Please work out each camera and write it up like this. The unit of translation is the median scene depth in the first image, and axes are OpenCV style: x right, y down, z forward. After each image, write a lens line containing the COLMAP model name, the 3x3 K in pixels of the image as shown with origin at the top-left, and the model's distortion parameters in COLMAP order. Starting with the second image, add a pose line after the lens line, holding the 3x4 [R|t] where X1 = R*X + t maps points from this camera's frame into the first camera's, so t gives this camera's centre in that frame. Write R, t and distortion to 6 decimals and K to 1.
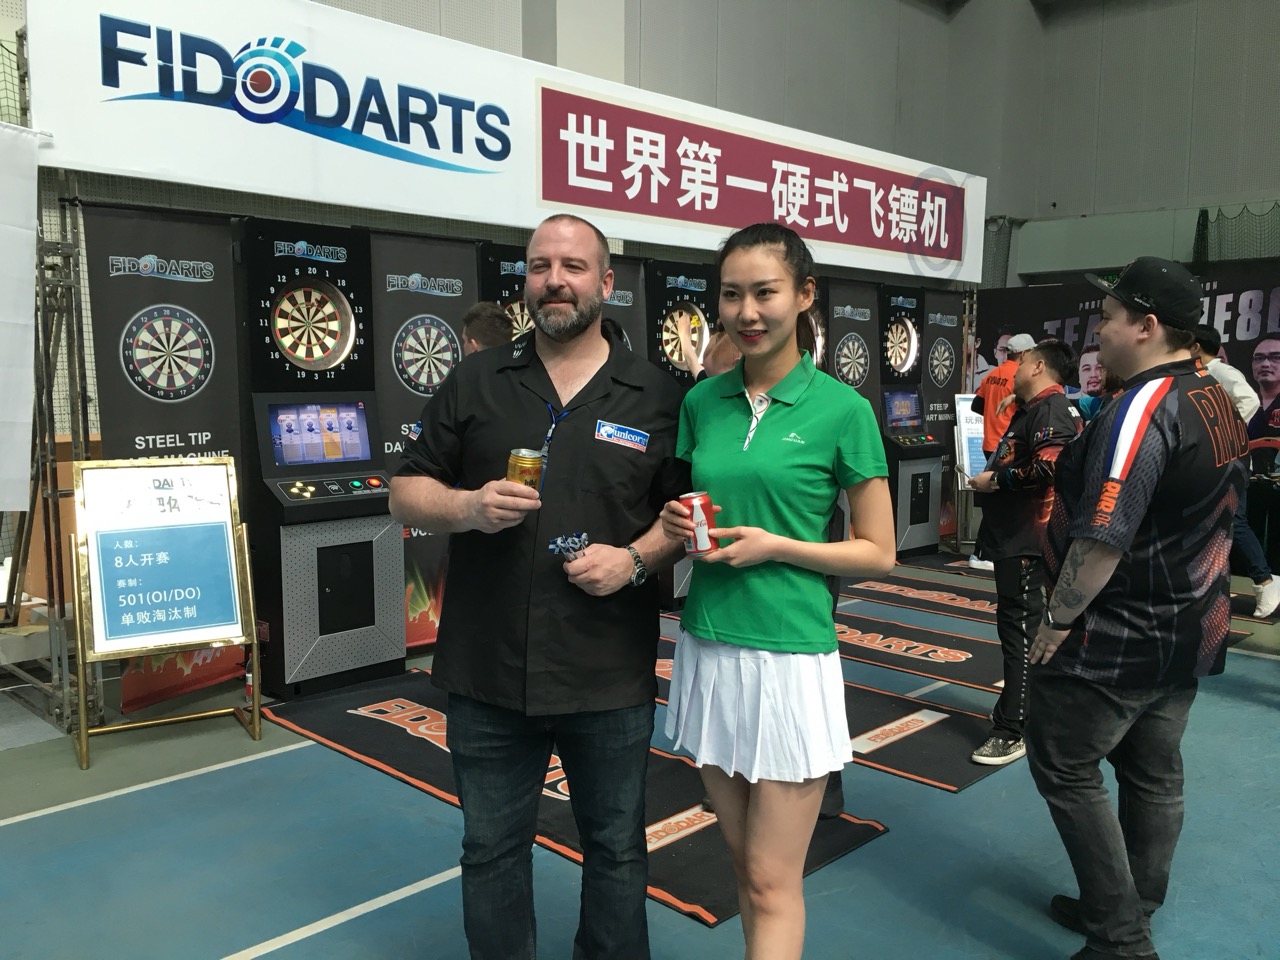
lens RADIAL K [[1078.1, 0, 641.6], [0, 1078.1, 476.6], [0, 0, 1]] dist [0.081104, -0.097395]
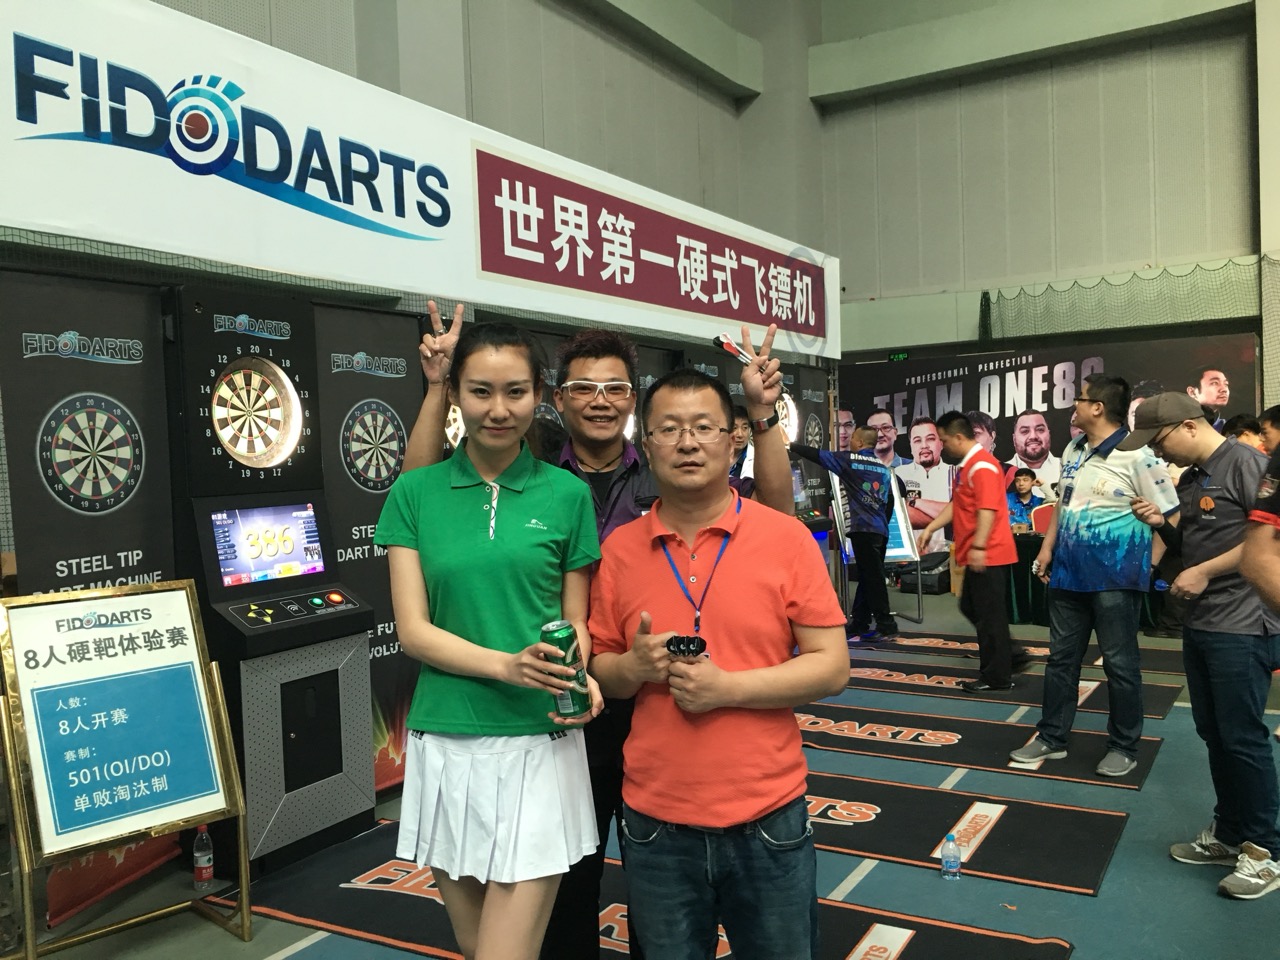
lens RADIAL K [[1078.1, 0, 634.0], [0, 1078.1, 478.2], [0, 0, 1]] dist [0.081104, -0.097395]
pose [[0.971887, -0.044785, 0.231148, -0.196819], [0.062958, 0.995427, -0.071848, -0.011075], [-0.226873, 0.084381, 0.970262, 0.118306]]
